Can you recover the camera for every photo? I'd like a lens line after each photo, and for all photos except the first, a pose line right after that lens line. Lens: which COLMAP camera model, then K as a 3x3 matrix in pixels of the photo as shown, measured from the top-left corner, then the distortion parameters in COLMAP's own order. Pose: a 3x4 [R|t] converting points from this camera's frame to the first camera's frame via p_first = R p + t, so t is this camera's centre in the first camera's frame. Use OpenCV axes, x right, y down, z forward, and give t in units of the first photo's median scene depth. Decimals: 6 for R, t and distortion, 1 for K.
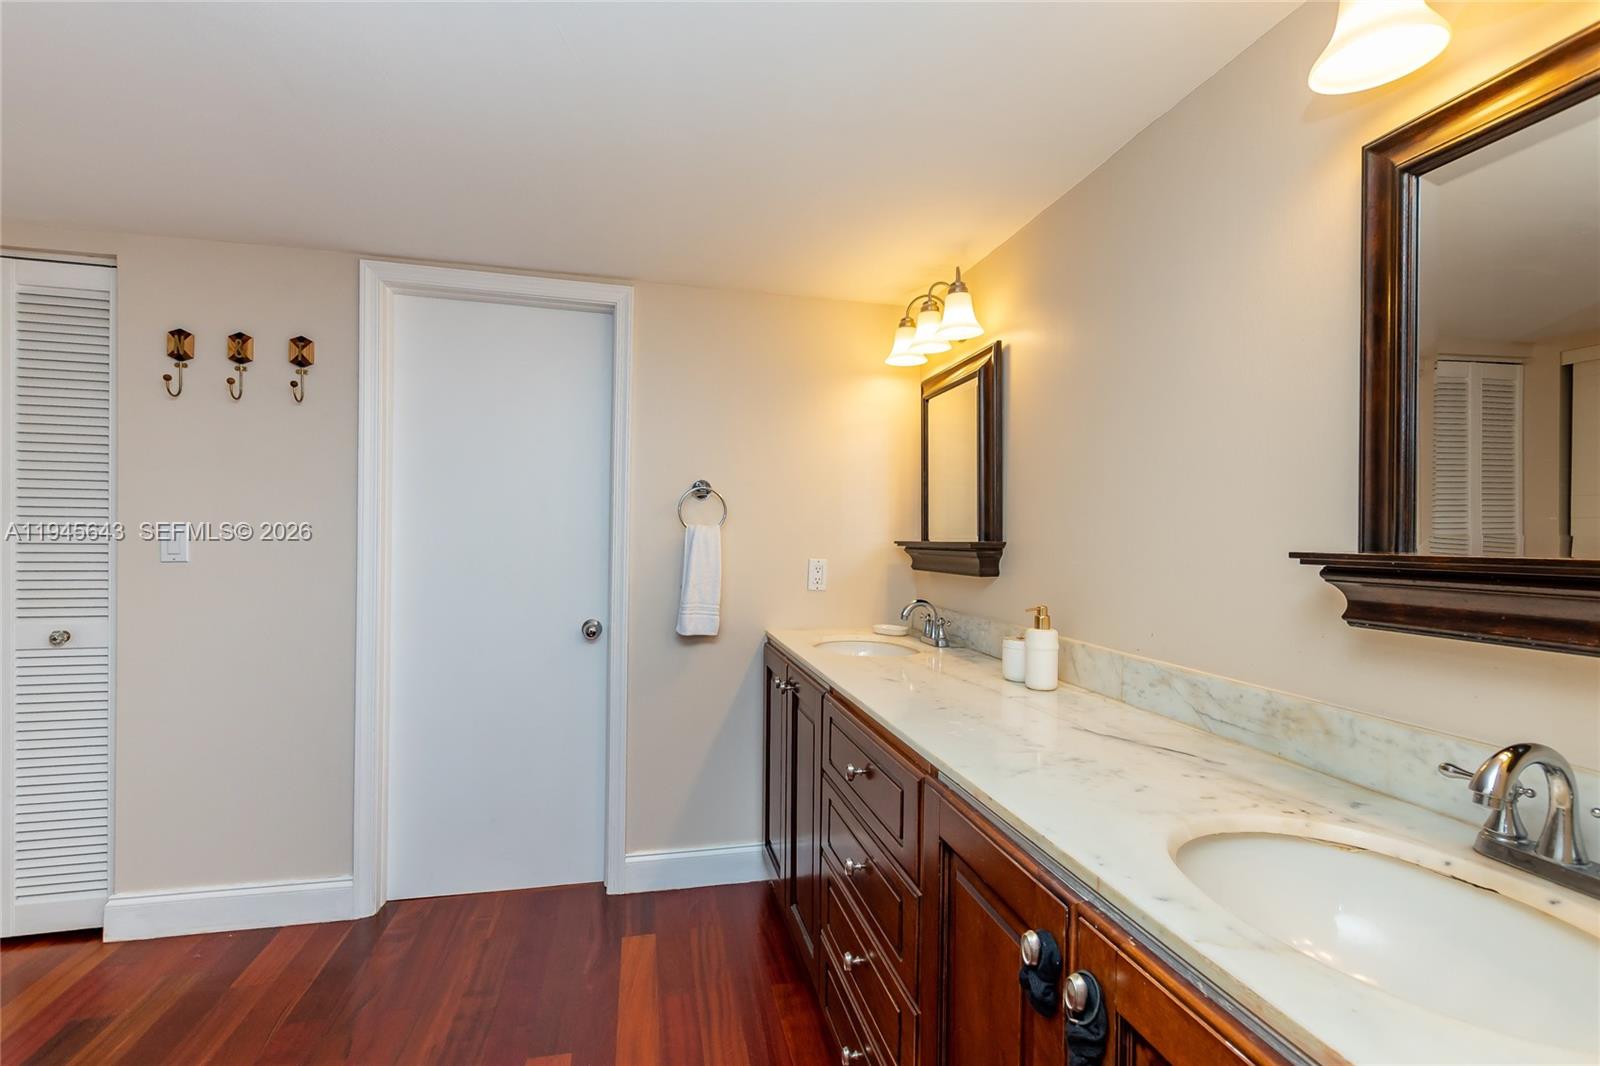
lens RADIAL K [[686.6, 0, 800.9], [0, 686.6, 530.7], [0, 0, 1]] dist [0.009118, -0.004566]
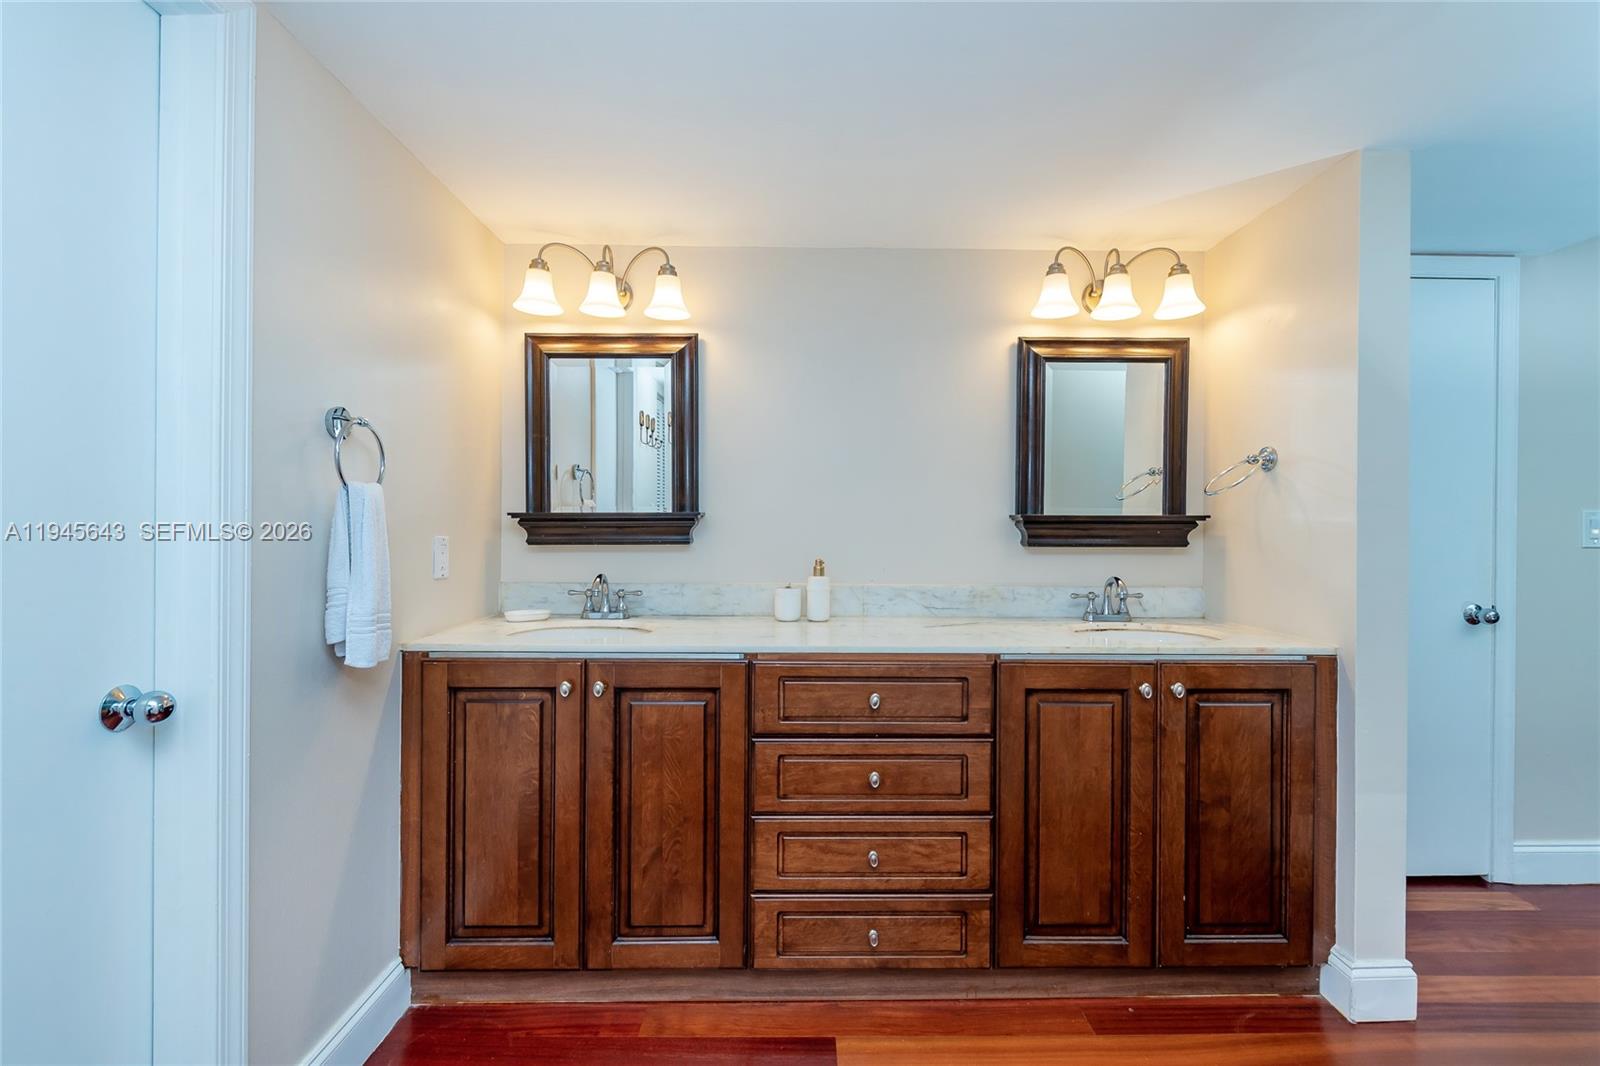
lens RADIAL K [[686.6, 0, 800.9], [0, 686.6, 530.7], [0, 0, 1]] dist [0.009118, -0.004566]
pose [[0.209395, -0.020639, 0.977613, -0.716284], [-0.013283, 0.999625, 0.023949, 0.014553], [-0.977741, -0.018000, 0.209042, 0.549597]]
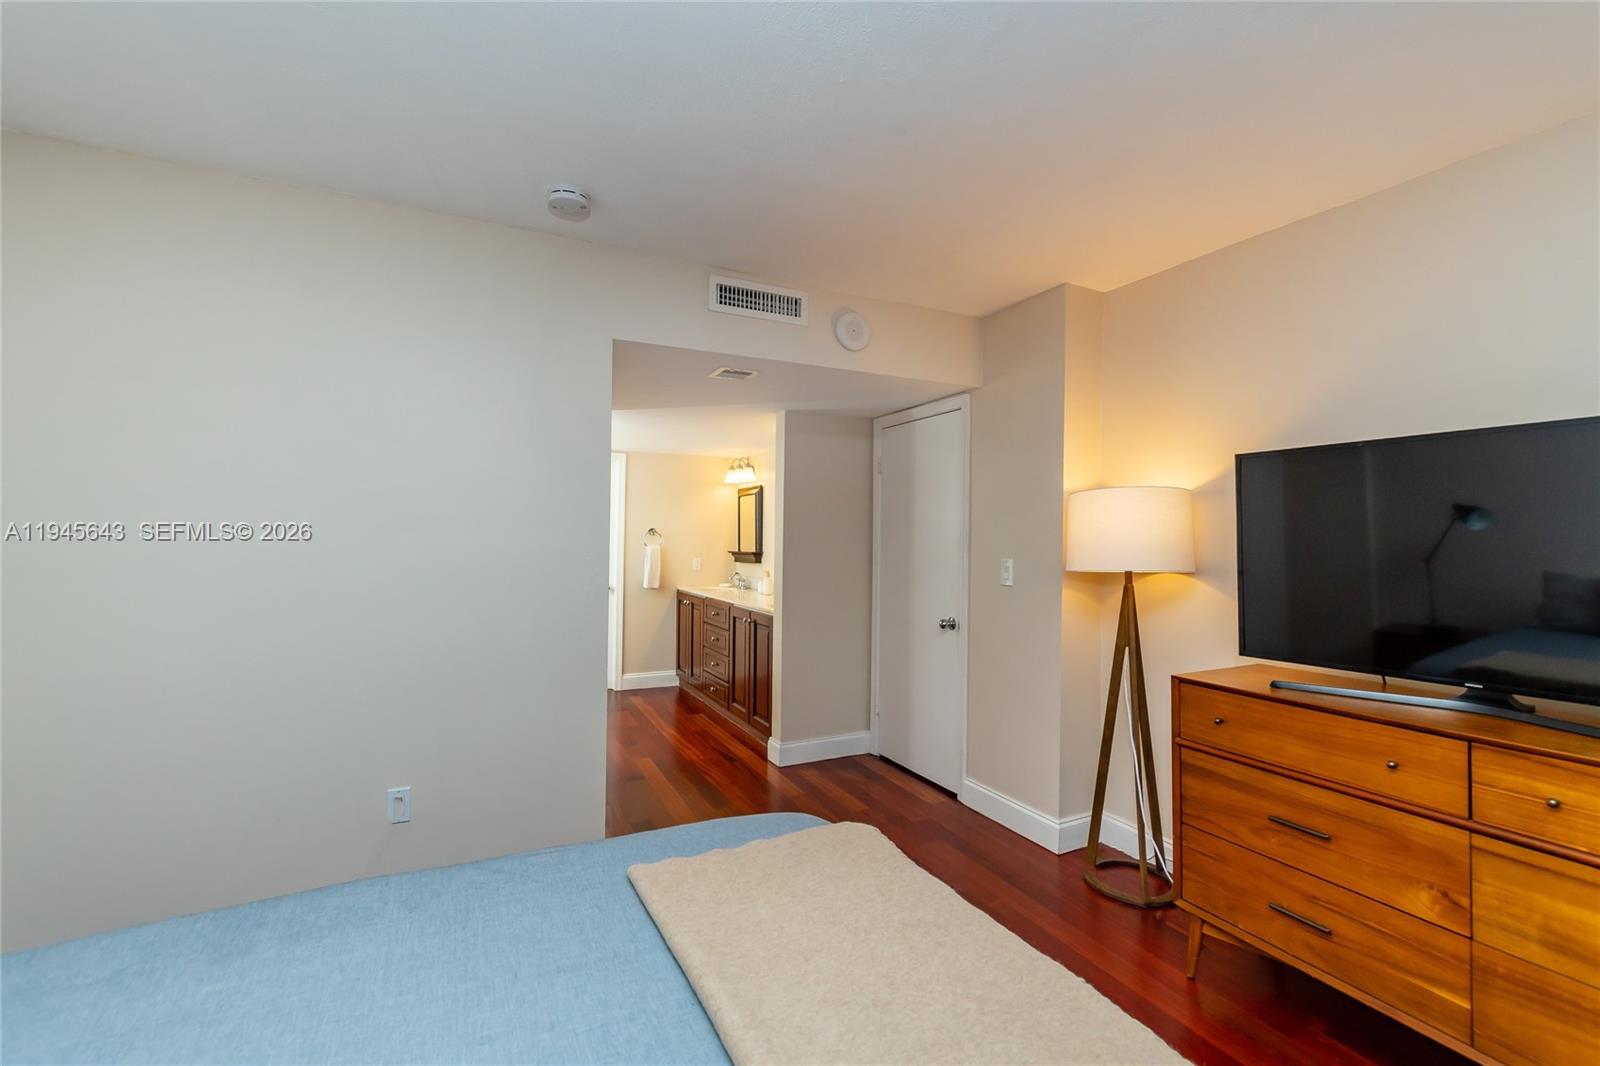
lens RADIAL K [[686.6, 0, 800.9], [0, 686.6, 530.7], [0, 0, 1]] dist [0.009118, -0.004566]
pose [[0.976853, 0.000946, 0.213910, -0.169776], [-0.000567, 0.999998, -0.001831, -0.065472], [-0.213911, 0.001667, 0.976852, -1.817273]]
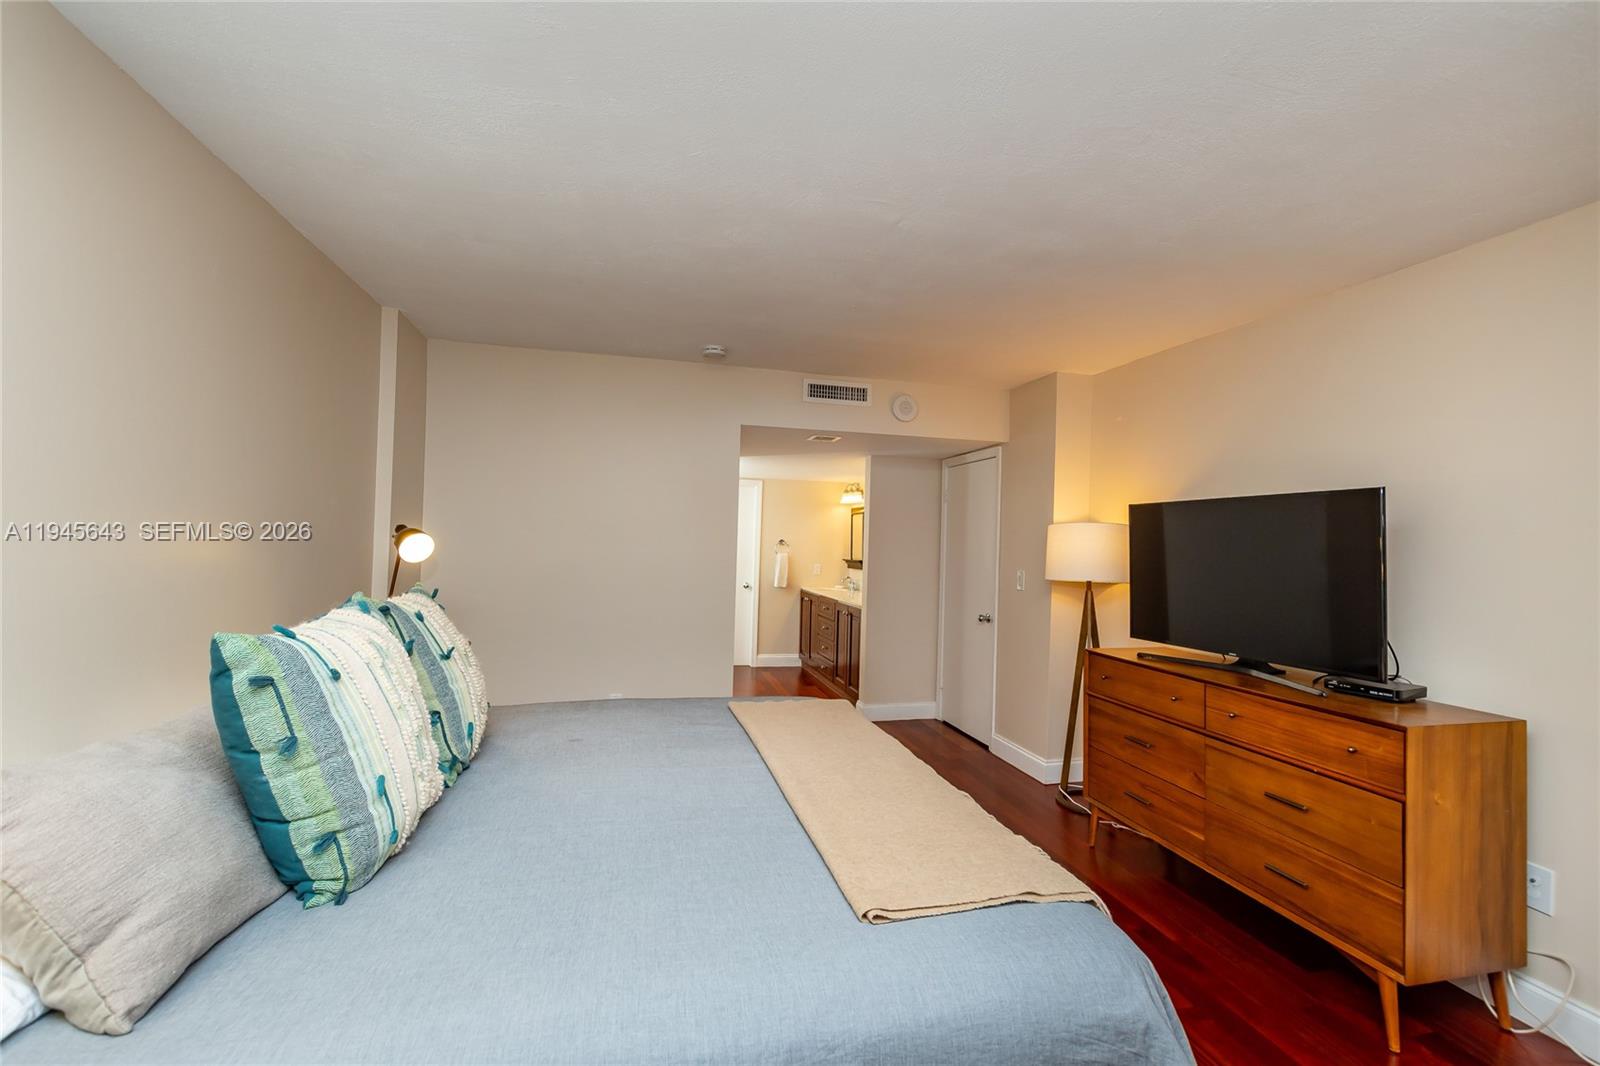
lens RADIAL K [[686.6, 0, 800.9], [0, 686.6, 530.7], [0, 0, 1]] dist [0.009118, -0.004566]
pose [[0.999872, 0.015942, -0.001224, -0.059528], [-0.015953, 0.999830, -0.009267, -0.095291], [0.001076, 0.009285, 0.999956, -2.483225]]
